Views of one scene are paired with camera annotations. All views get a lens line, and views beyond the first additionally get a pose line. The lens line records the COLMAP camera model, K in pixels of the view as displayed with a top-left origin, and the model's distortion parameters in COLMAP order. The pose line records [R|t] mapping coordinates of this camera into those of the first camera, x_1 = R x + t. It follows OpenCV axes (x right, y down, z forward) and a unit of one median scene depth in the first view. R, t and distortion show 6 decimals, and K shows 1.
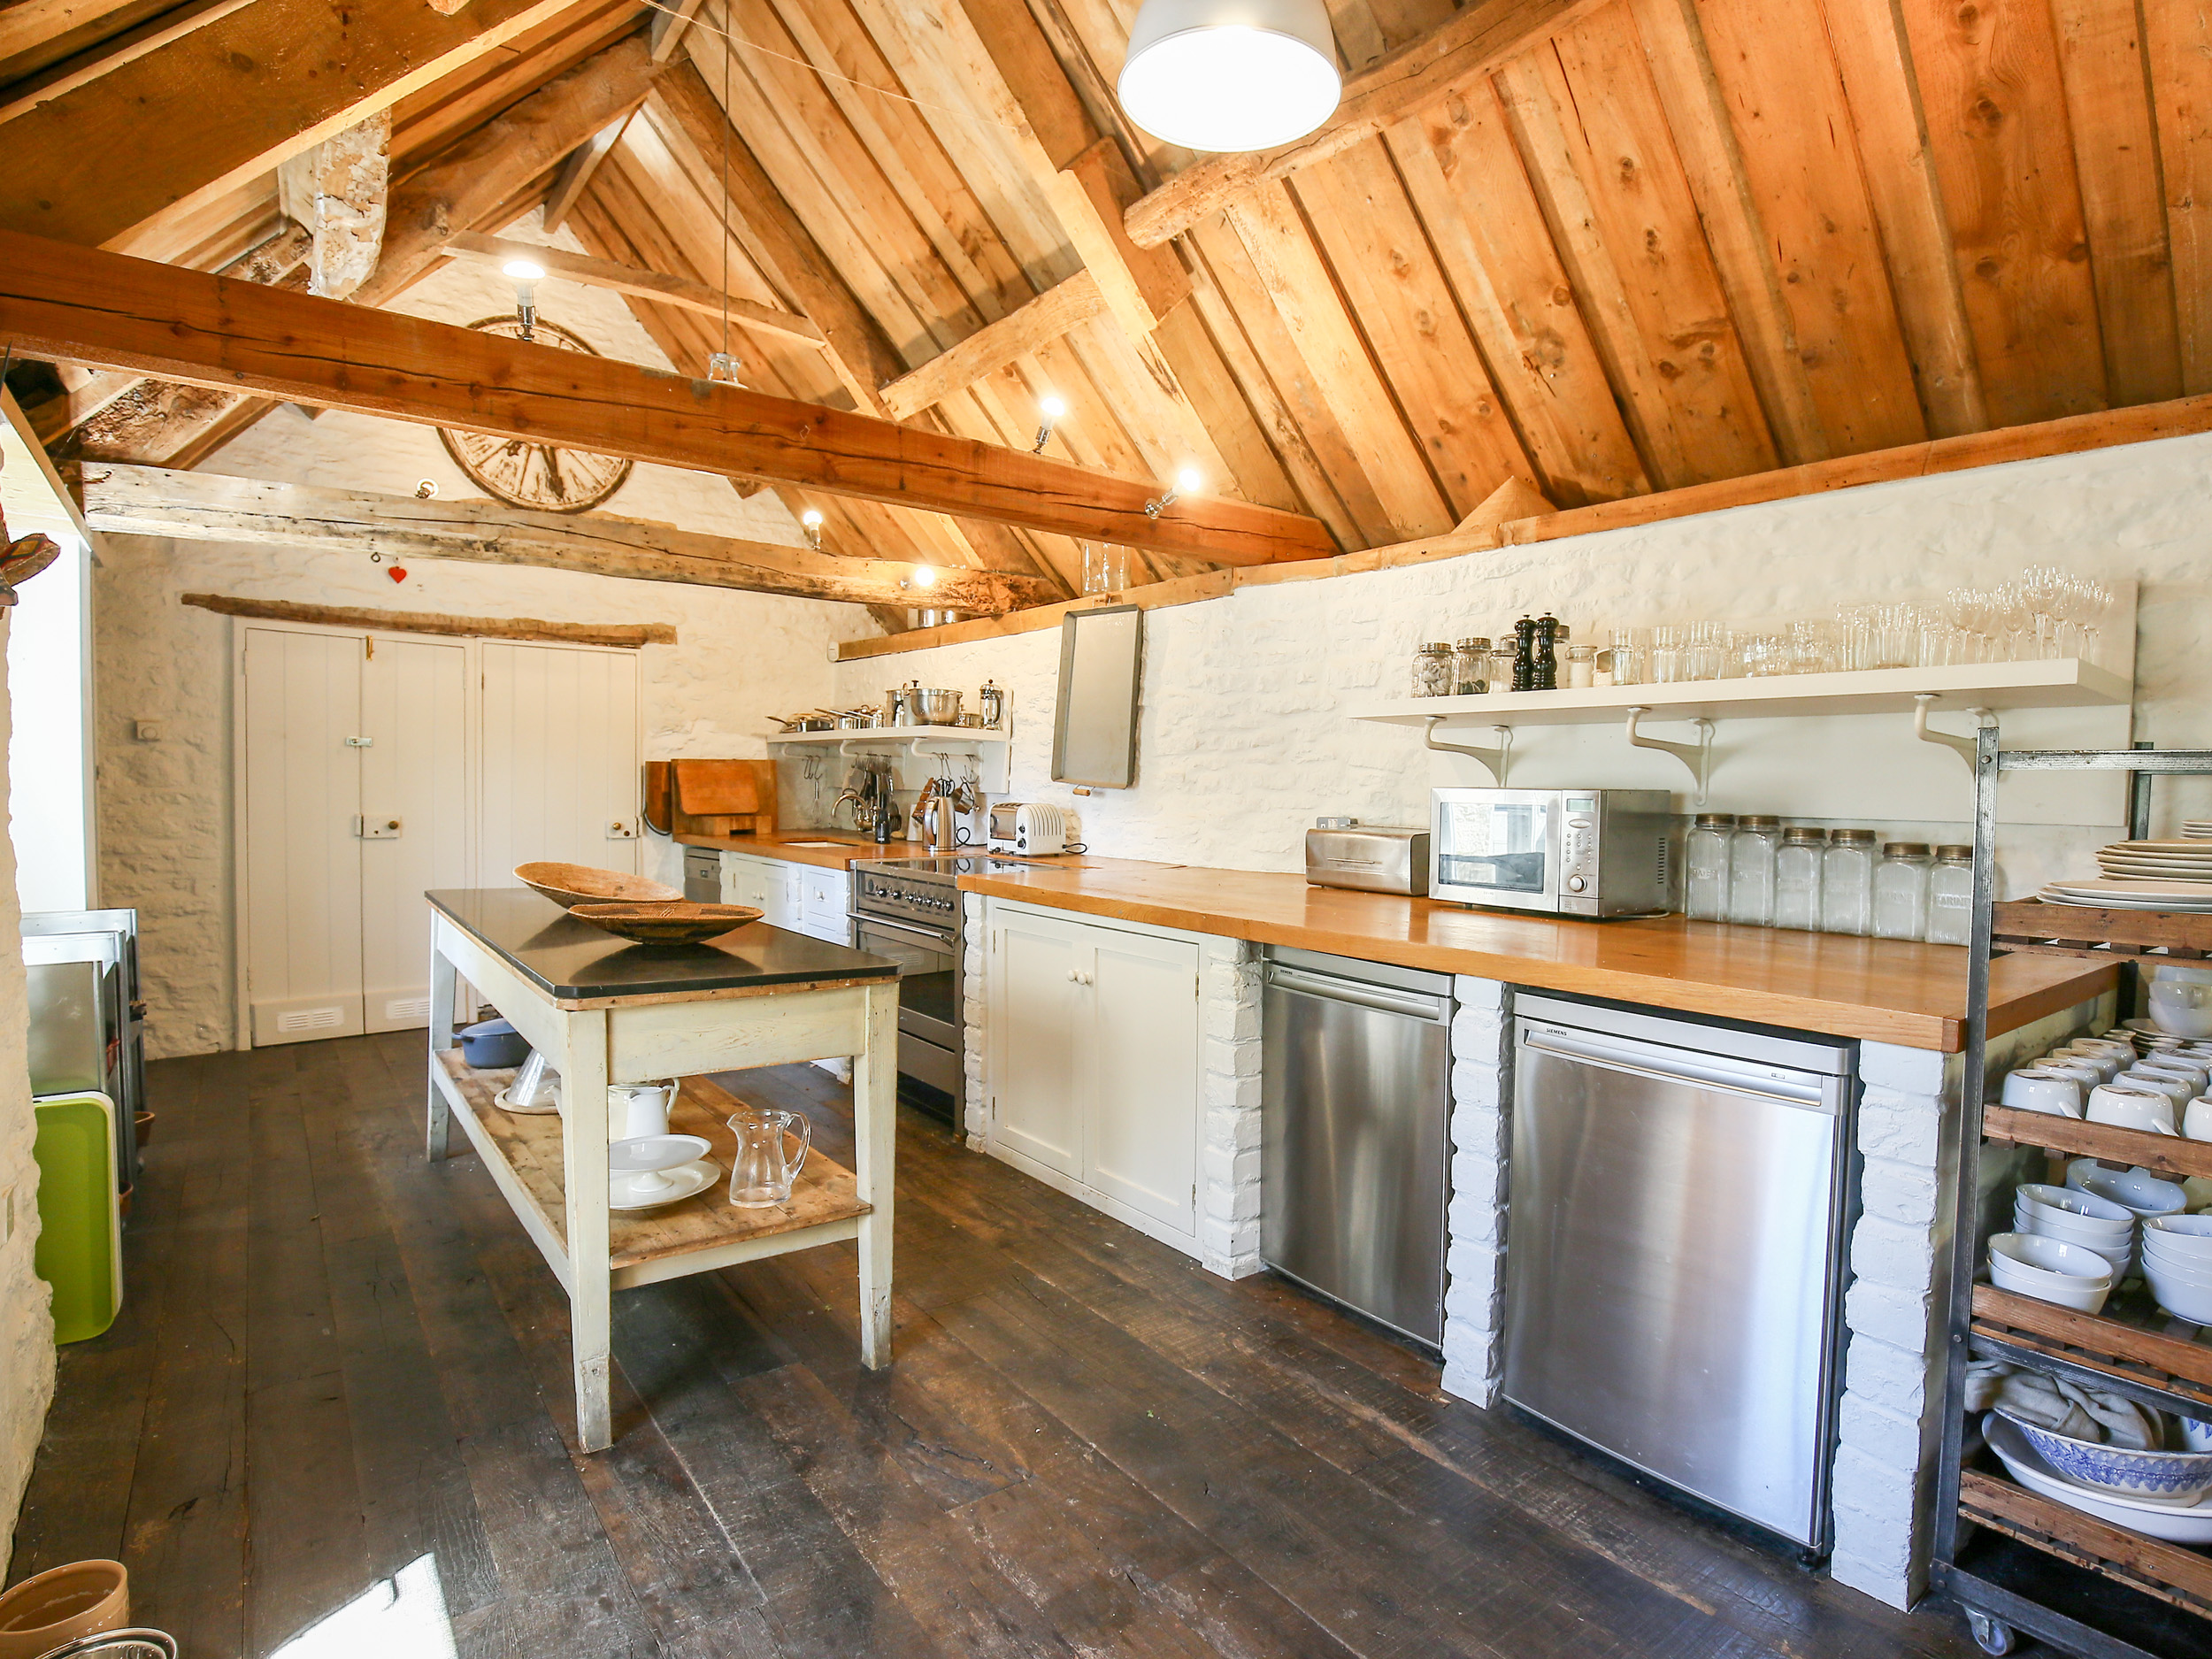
lens RADIAL K [[1160.8, 0, 1106.0], [0, 1160.8, 818.2], [0, 0, 1]] dist [-0.027121, -0.000193]
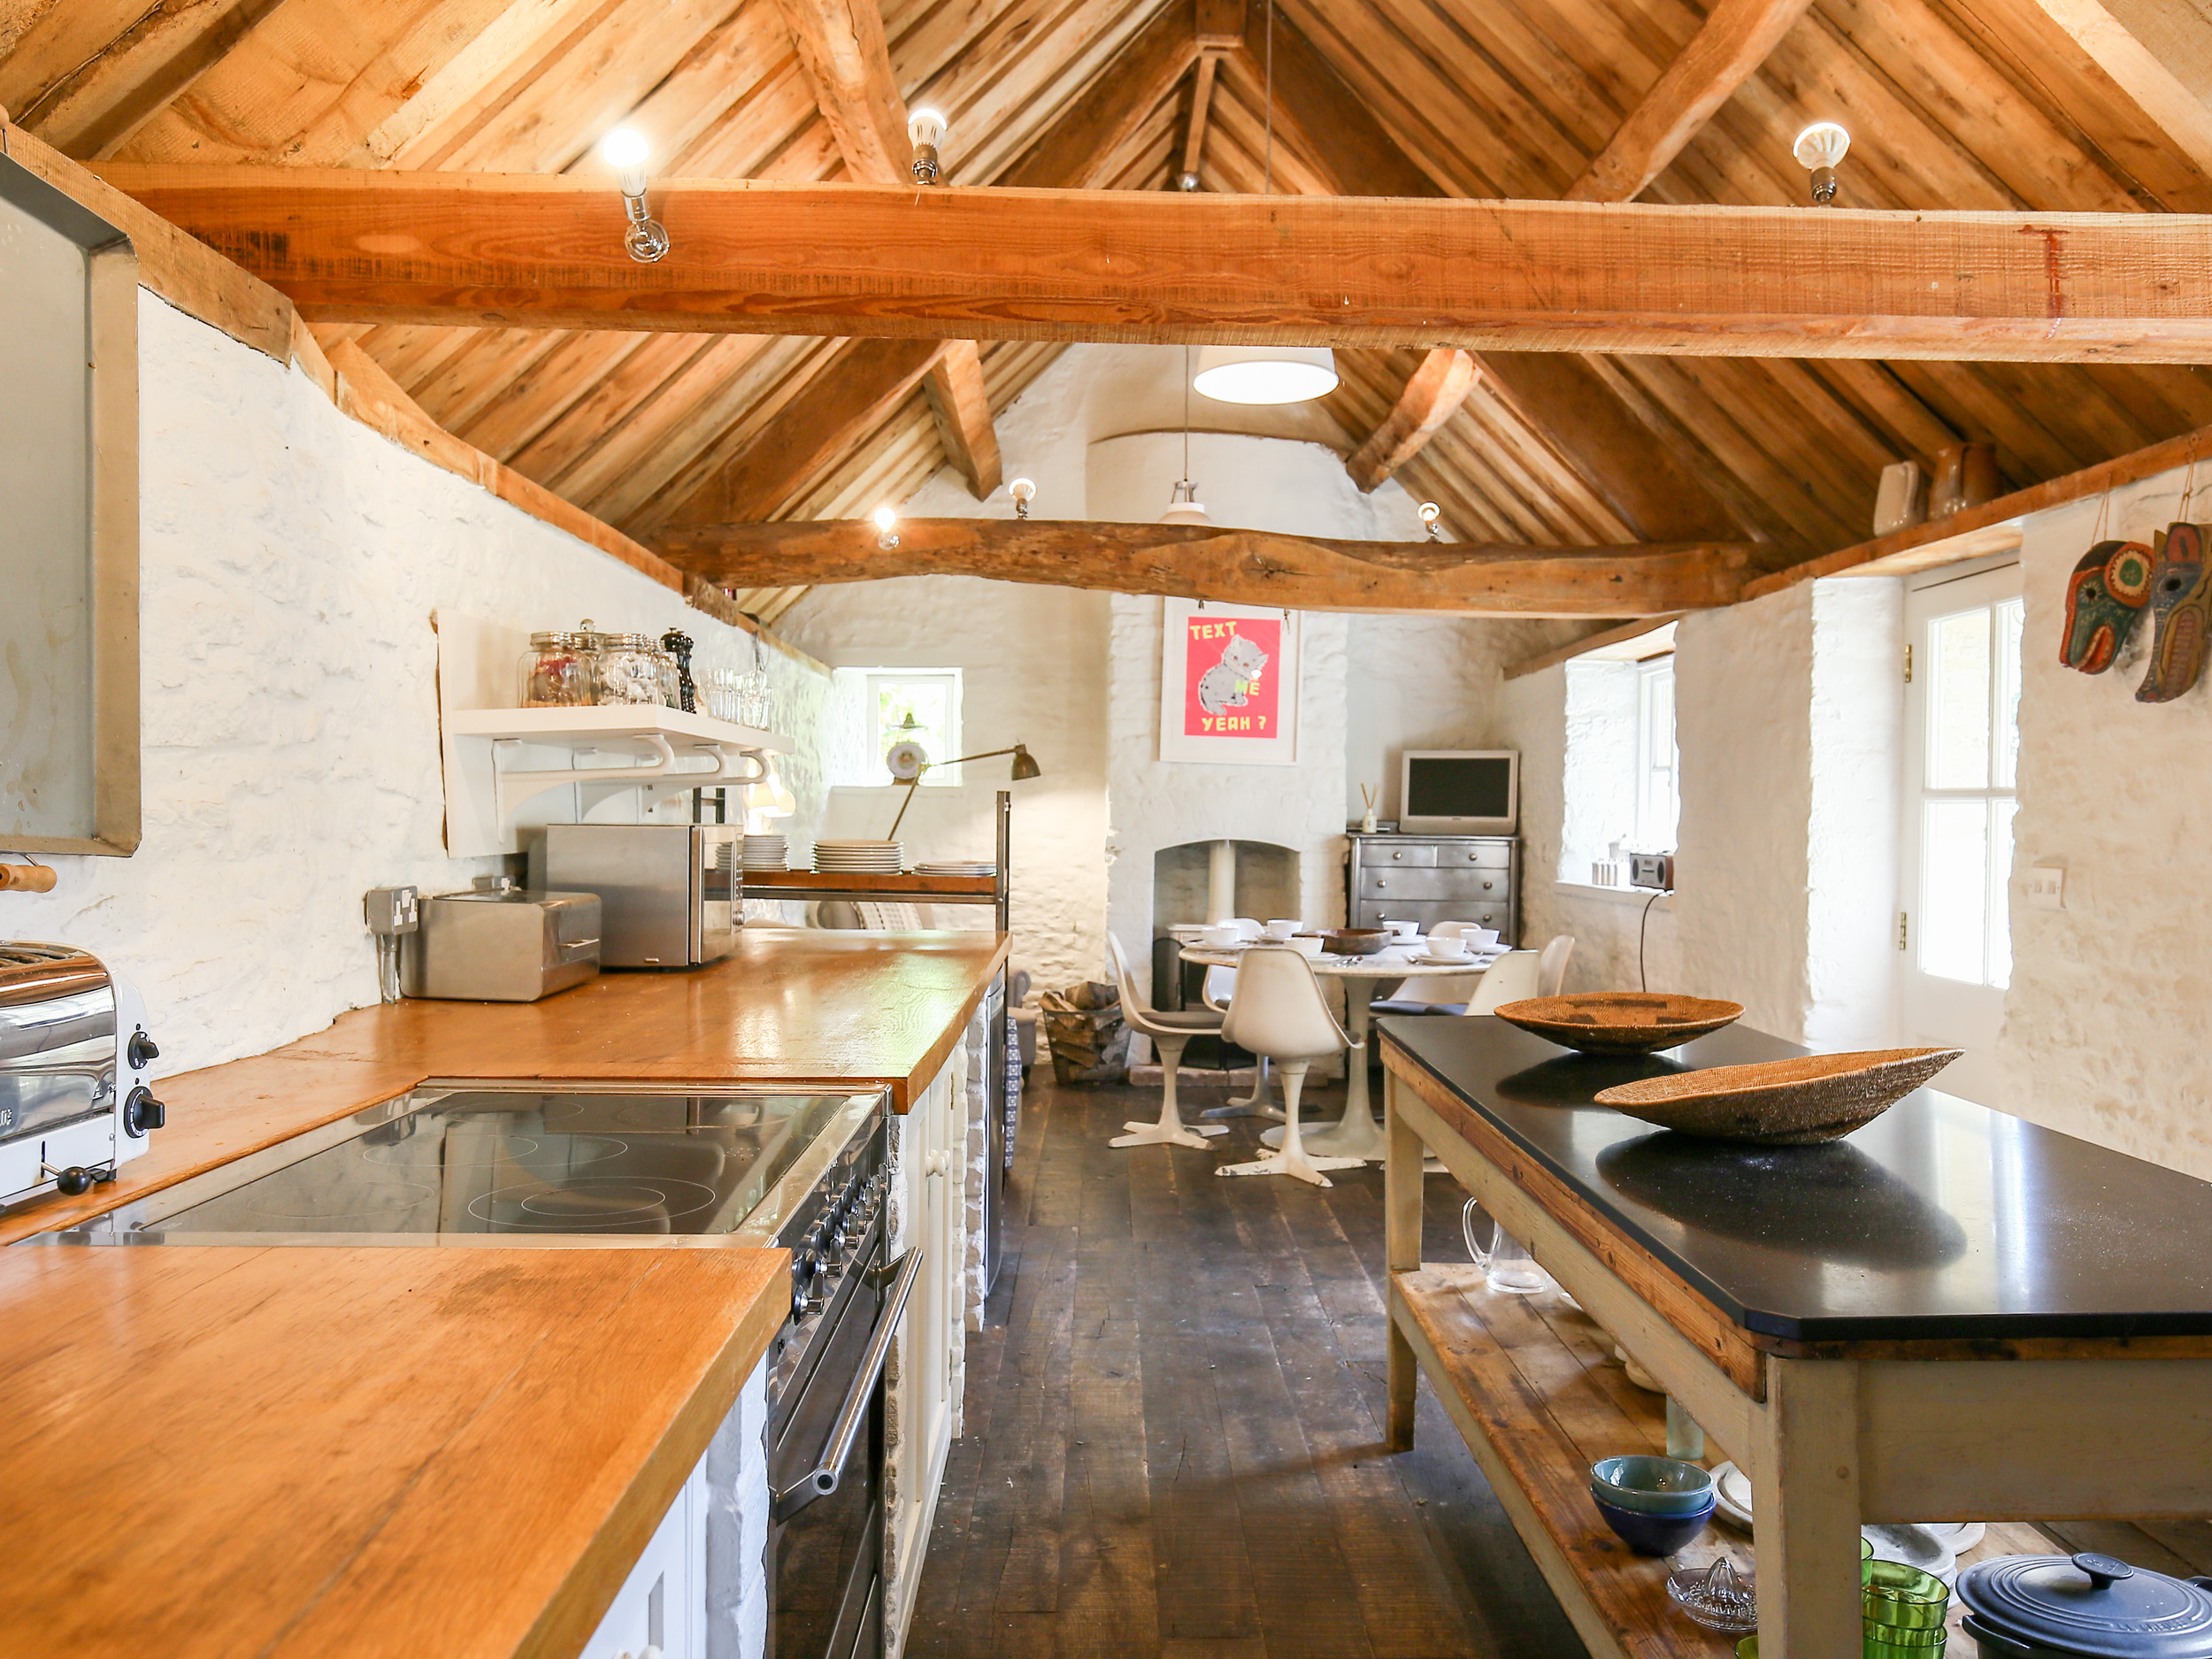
lens RADIAL K [[1729.4, 0, 1106.0], [0, 1729.4, 829.5], [0, 0, 1]] dist [0.008242, 0.001304]
pose [[-0.806088, -0.023502, 0.591329, -0.646091], [0.001155, 0.999147, 0.041286, -0.072111], [-0.591794, 0.033963, -0.805373, 1.764877]]
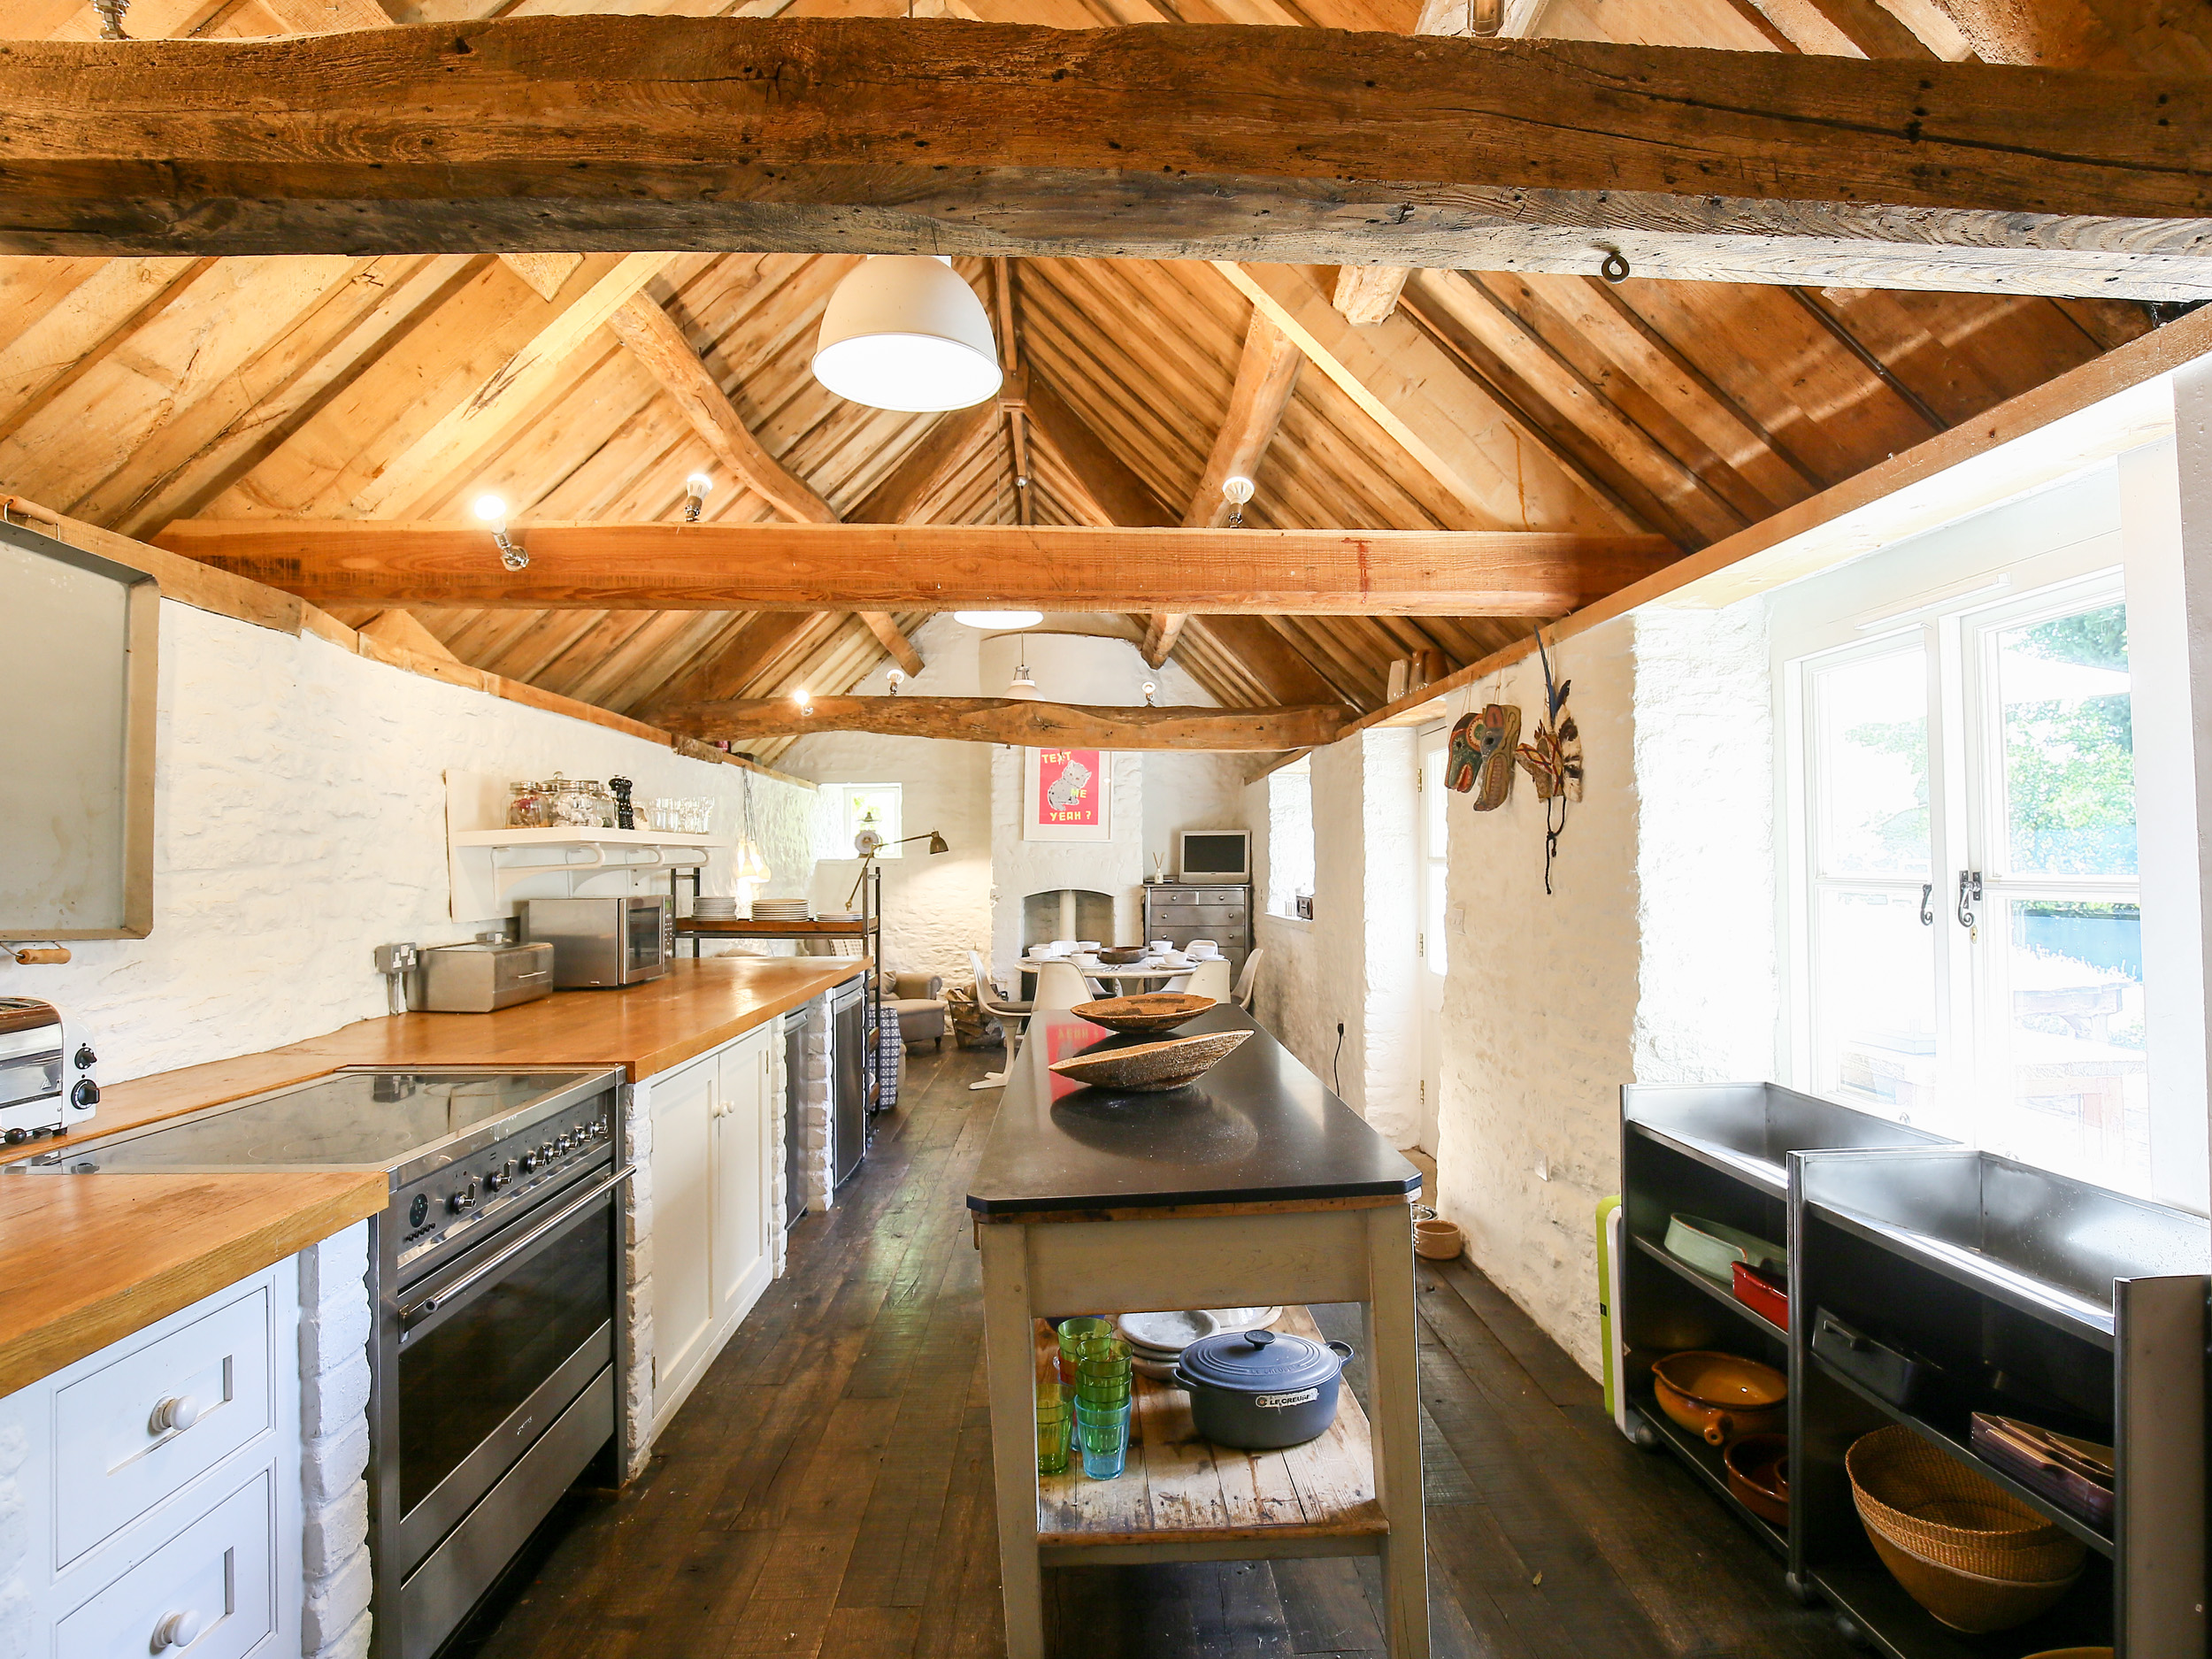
lens RADIAL K [[1124.8, 0, 1116.6], [0, 1124.8, 830.3], [0, 0, 1]] dist [-0.026404, -0.000655]
pose [[-0.822249, 0.013020, 0.568979, -0.870786], [0.017625, 0.999841, 0.002591, -0.094909], [-0.568855, 0.012159, -0.822348, 1.681839]]
